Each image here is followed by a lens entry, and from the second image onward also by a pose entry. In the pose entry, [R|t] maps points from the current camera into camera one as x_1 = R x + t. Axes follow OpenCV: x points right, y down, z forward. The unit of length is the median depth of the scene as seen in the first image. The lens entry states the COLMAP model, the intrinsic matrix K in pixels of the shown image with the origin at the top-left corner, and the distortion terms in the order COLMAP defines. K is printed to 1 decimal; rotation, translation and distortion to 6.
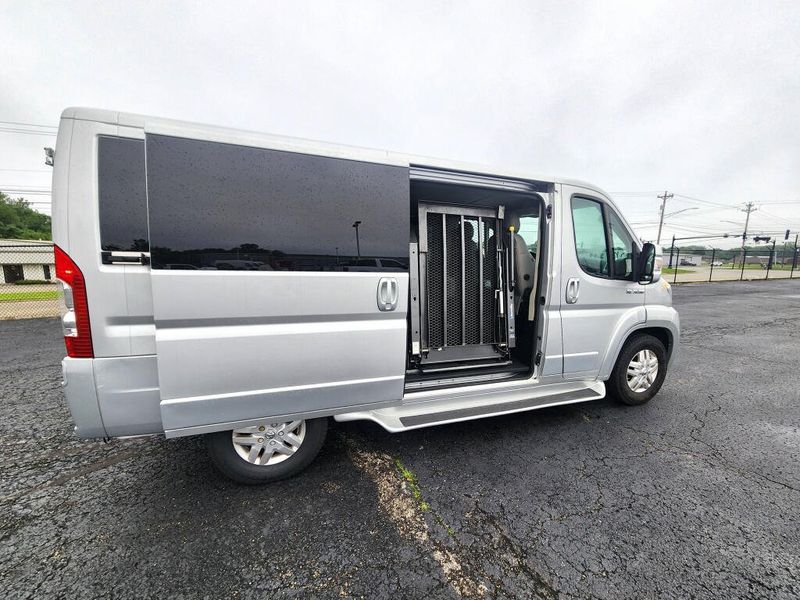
lens RADIAL K [[319.7, 0, 400.0], [0, 319.7, 297.9], [0, 0, 1]] dist [-0.000263, 0.000124]
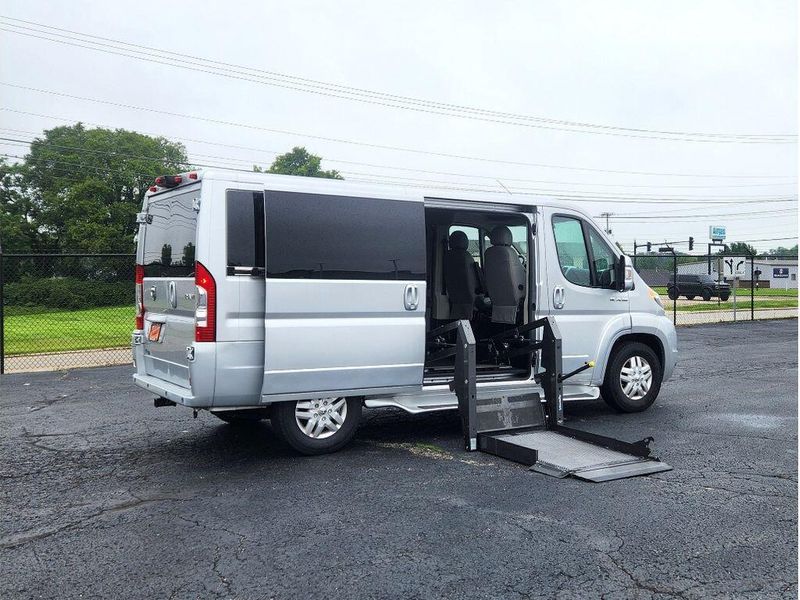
lens RADIAL K [[863.3, 0, 469.7], [0, 863.3, 285.1], [0, 0, 1]] dist [0.065651, 0.000000]
pose [[0.969831, -0.017410, 0.243158, -0.509230], [0.047322, 0.991918, -0.117722, 0.279901], [-0.239143, 0.125677, 0.962817, -1.880547]]
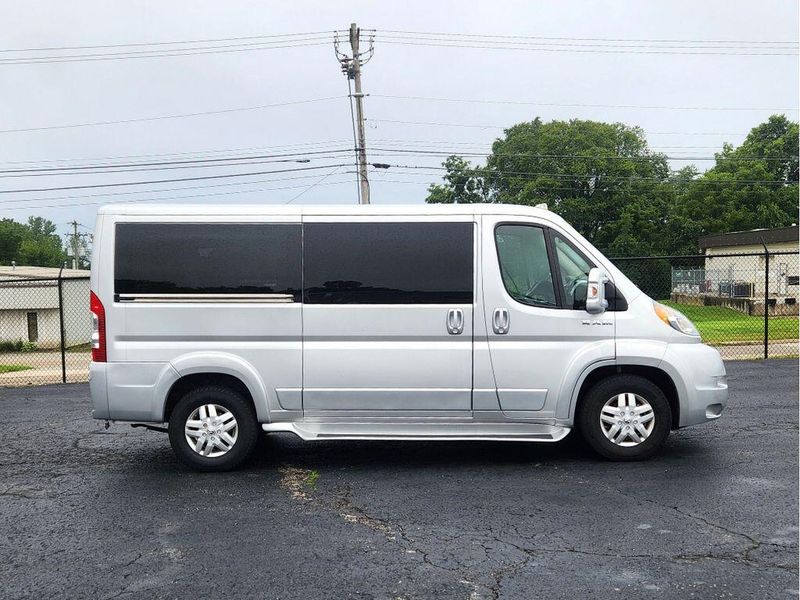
lens RADIAL K [[971.8, 0, 394.3], [0, 971.8, 334.4], [0, 0, 1]] dist [0.082523, 0.000000]
pose [[0.937594, -0.011536, -0.347540, 1.277912], [-0.015383, 0.997095, -0.074598, 0.245825], [0.347391, 0.075289, 0.934693, -1.890428]]
